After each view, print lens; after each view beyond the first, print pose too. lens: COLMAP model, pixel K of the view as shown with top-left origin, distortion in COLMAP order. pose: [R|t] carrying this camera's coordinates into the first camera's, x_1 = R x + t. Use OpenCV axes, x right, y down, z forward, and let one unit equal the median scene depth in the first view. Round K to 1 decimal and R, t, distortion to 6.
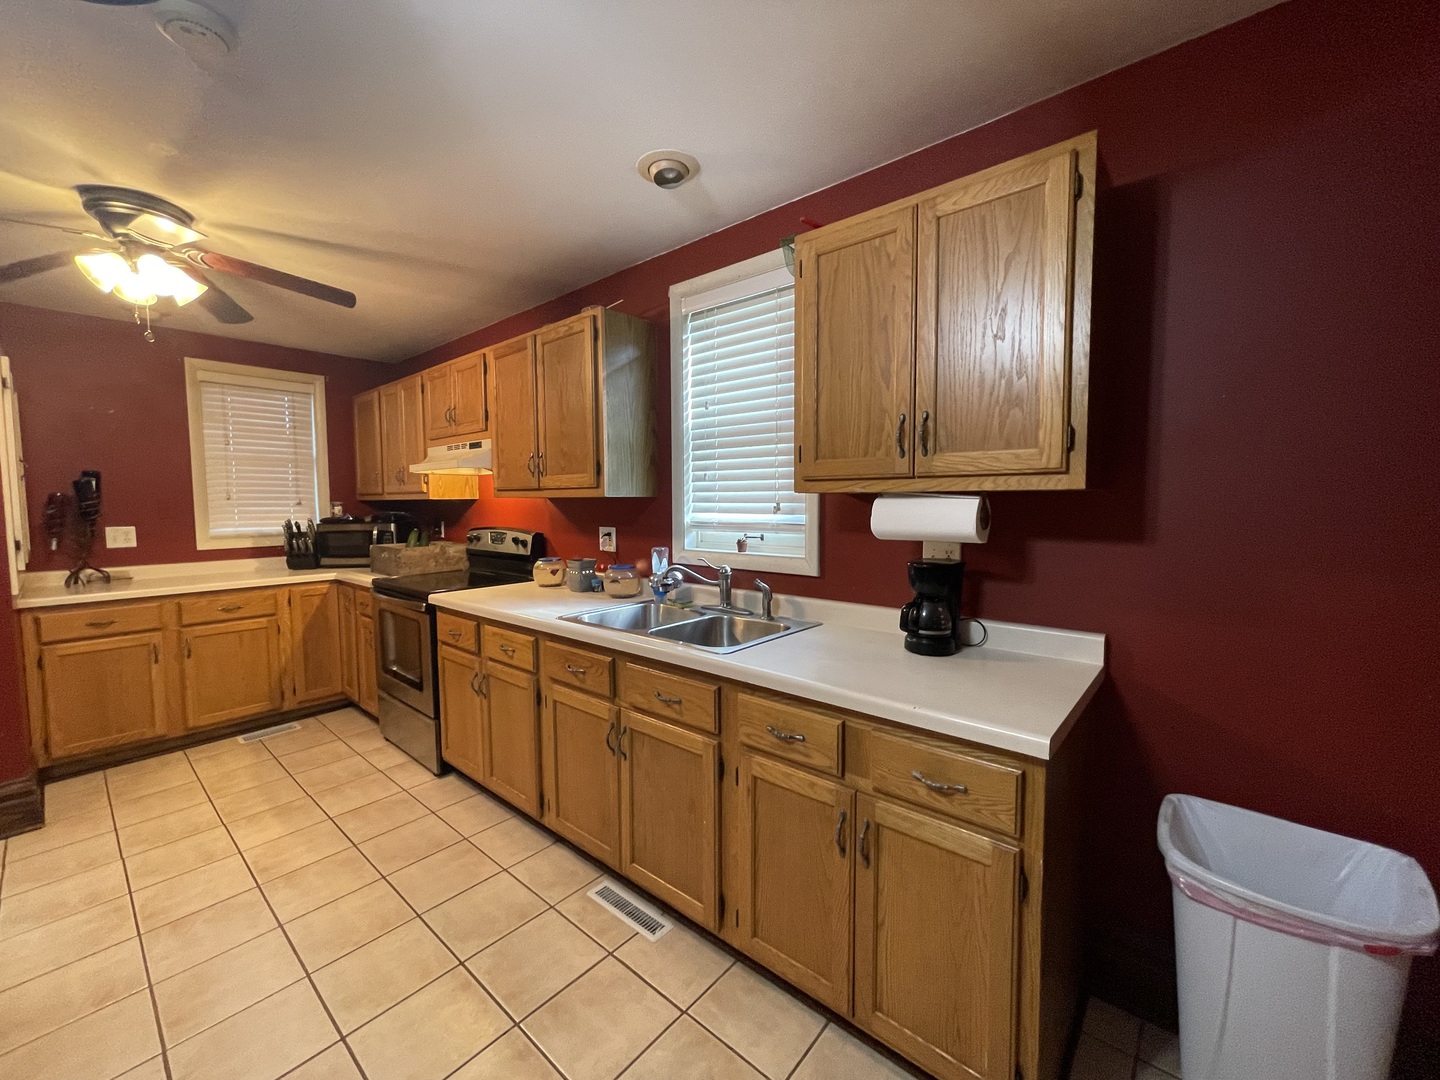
lens RADIAL K [[578.3, 0, 717.9], [0, 578.3, 537.9], [0, 0, 1]] dist [-0.001387, -0.000123]
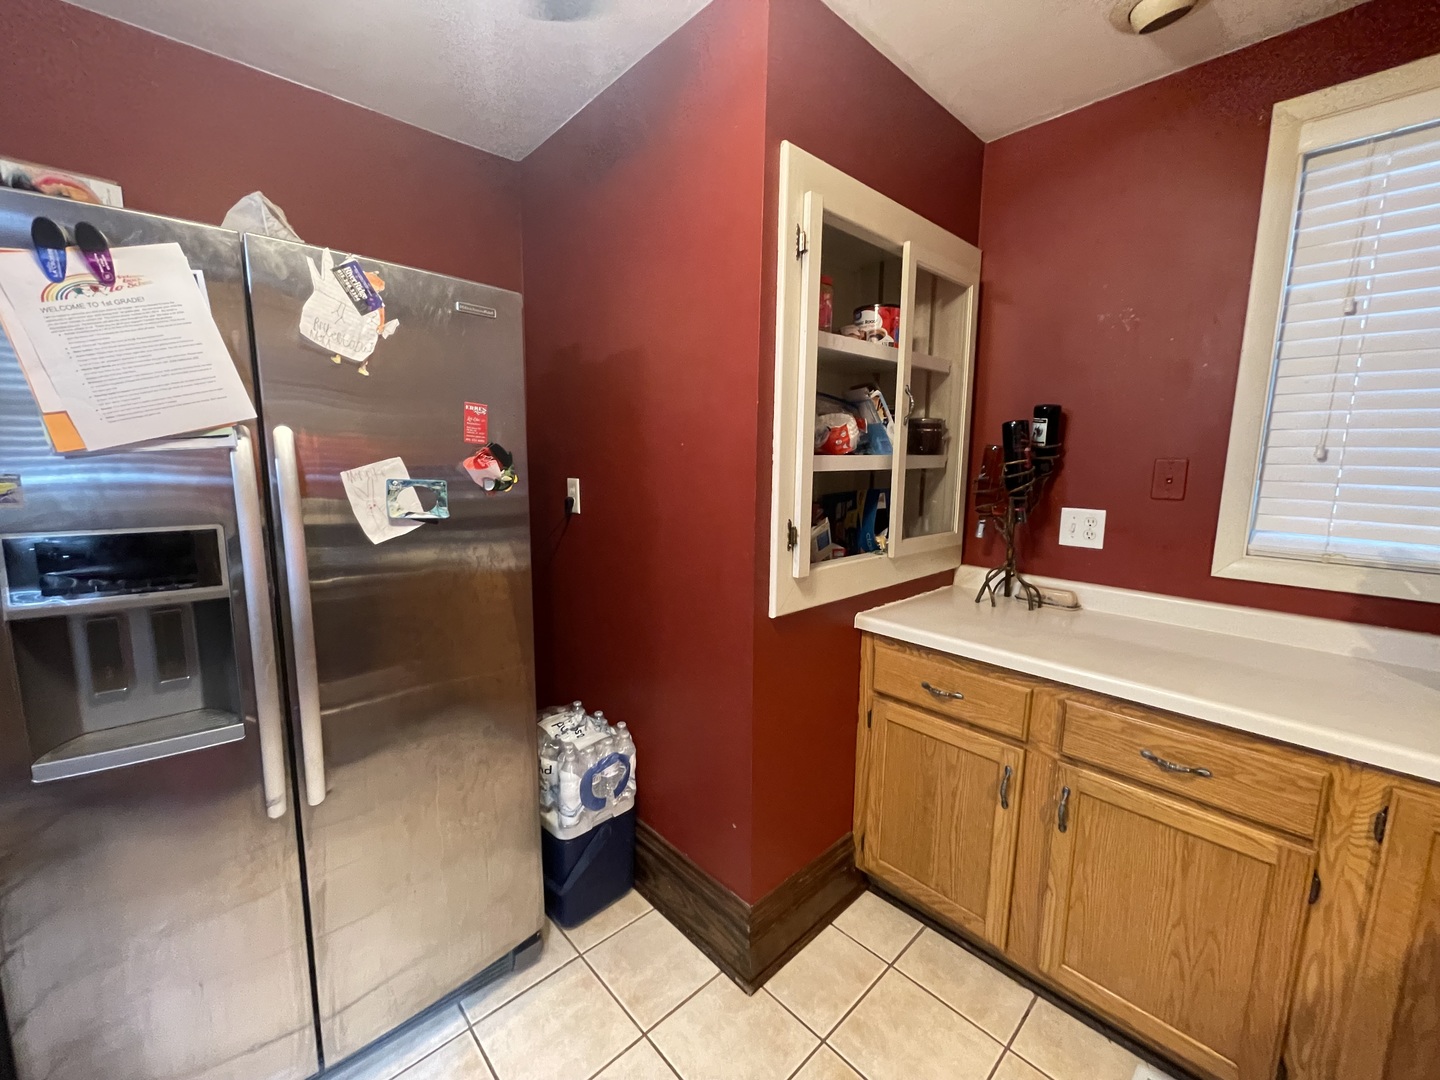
lens RADIAL K [[578.3, 0, 717.3], [0, 578.3, 537.7], [0, 0, 1]] dist [-0.001387, -0.000123]
pose [[-0.106889, 0.149696, -0.982937, -0.457224], [-0.077543, 0.984335, 0.158341, -0.050855], [0.991243, 0.093145, -0.093607, 0.703452]]
